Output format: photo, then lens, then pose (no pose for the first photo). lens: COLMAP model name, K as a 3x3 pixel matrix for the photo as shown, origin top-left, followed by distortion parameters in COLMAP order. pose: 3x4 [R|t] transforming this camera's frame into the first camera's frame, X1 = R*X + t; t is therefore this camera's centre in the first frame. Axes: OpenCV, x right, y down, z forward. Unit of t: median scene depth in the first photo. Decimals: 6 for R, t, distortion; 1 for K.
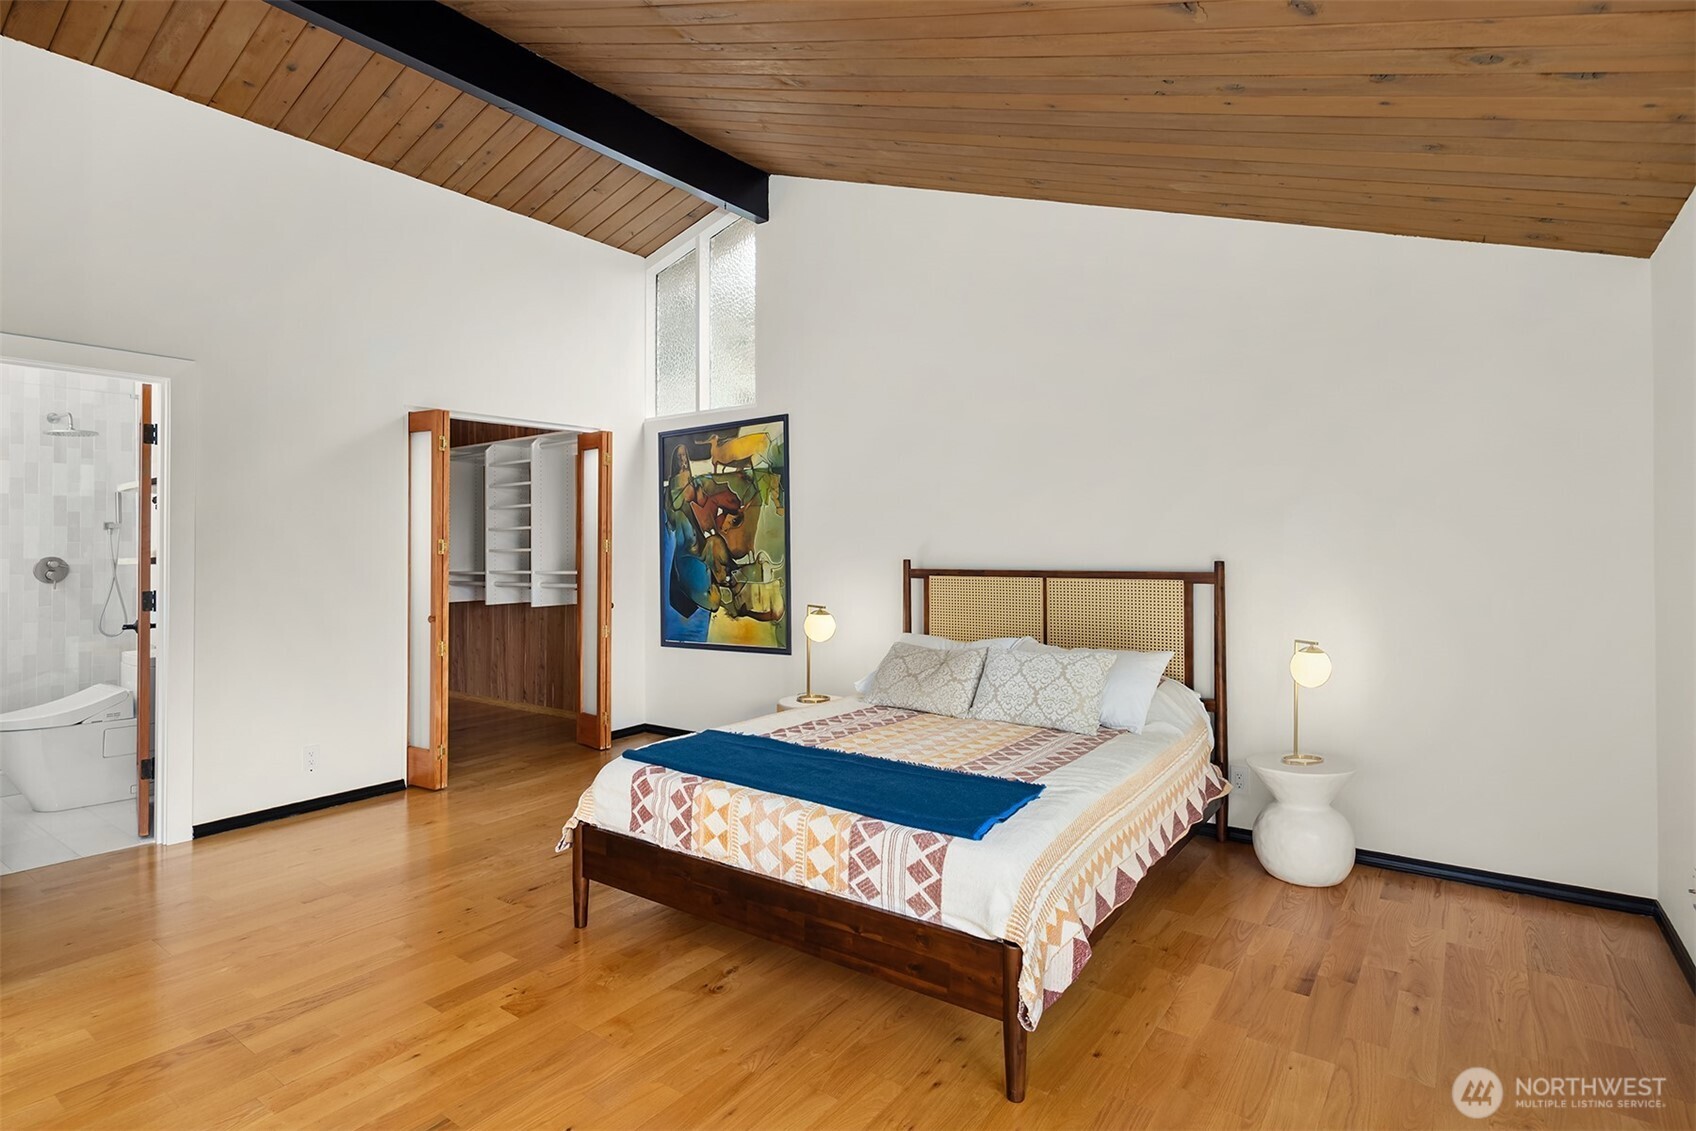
lens RADIAL K [[847.1, 0, 851.4], [0, 847.1, 547.1], [0, 0, 1]] dist [0.002532, 0.000293]
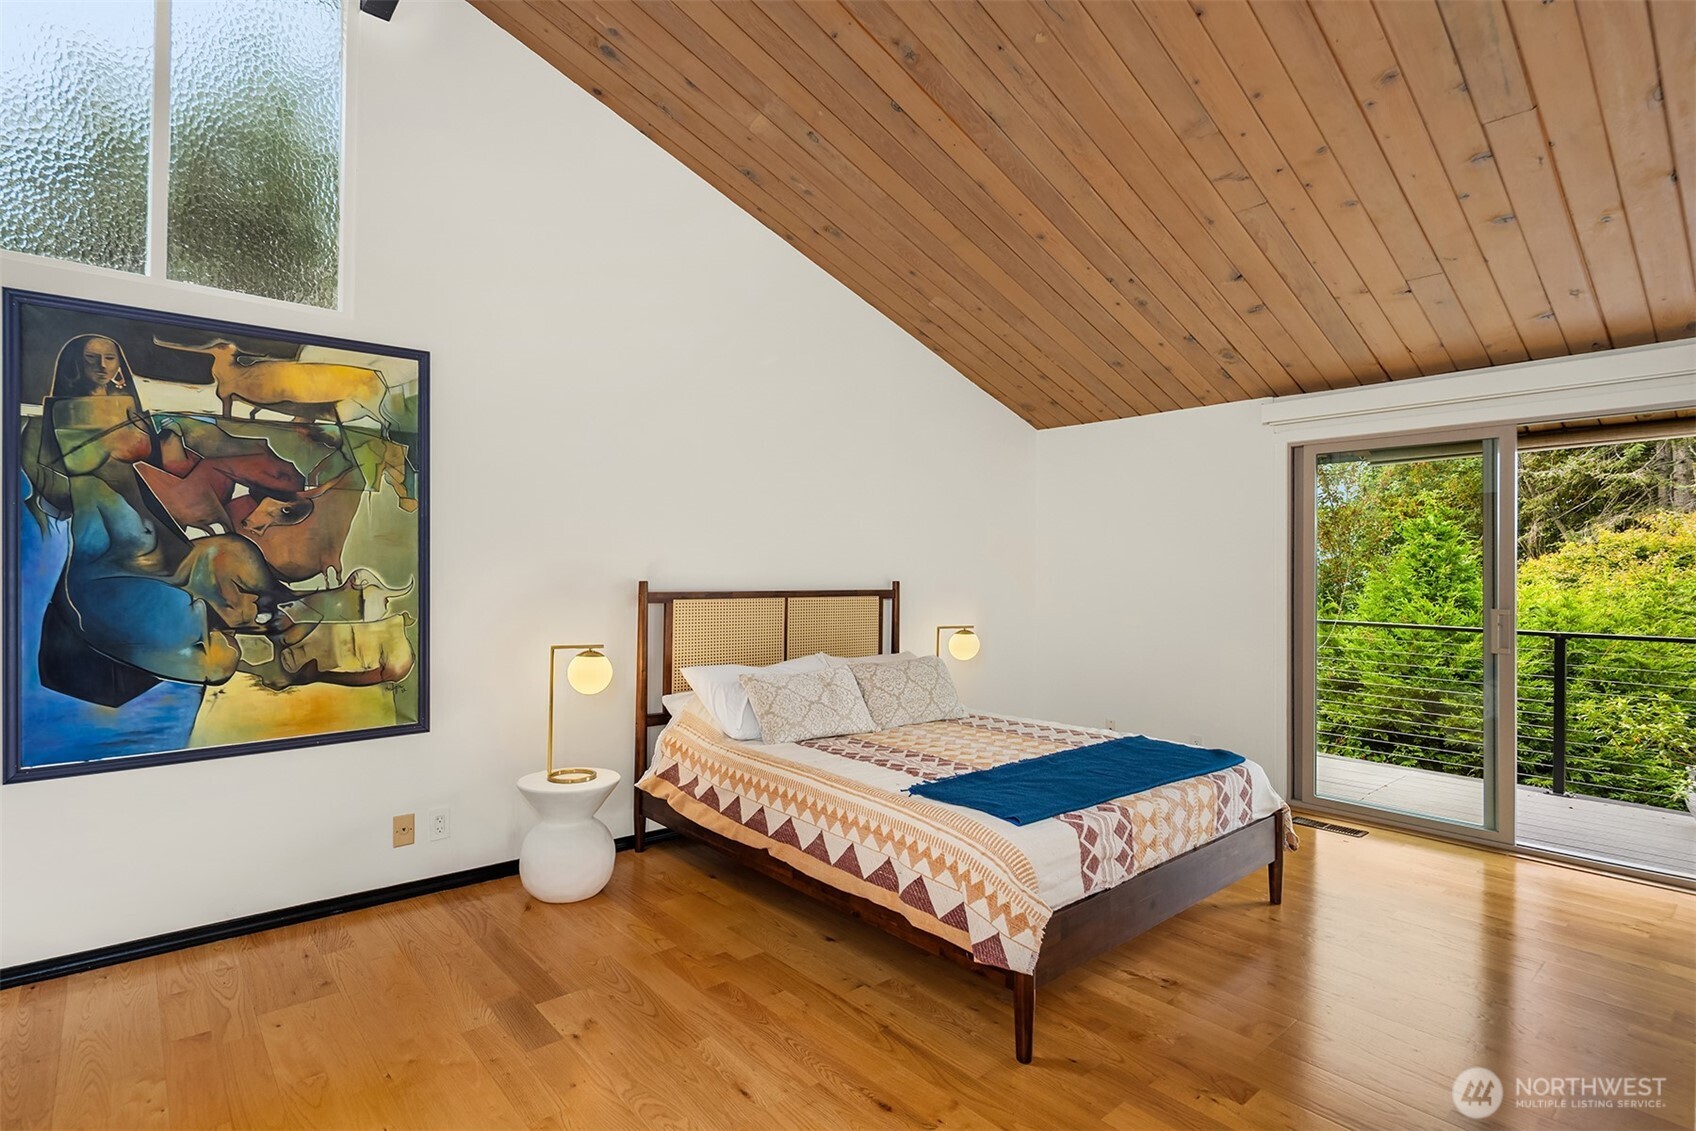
lens RADIAL K [[836.0, 0, 843.6], [0, 836.0, 571.2], [0, 0, 1]] dist [-0.000213, -0.000148]
pose [[0.231939, 0.009007, 0.972689, -0.593778], [-0.011749, 0.999910, -0.006457, 0.006951], [-0.972659, -0.009930, 0.232024, 0.536716]]
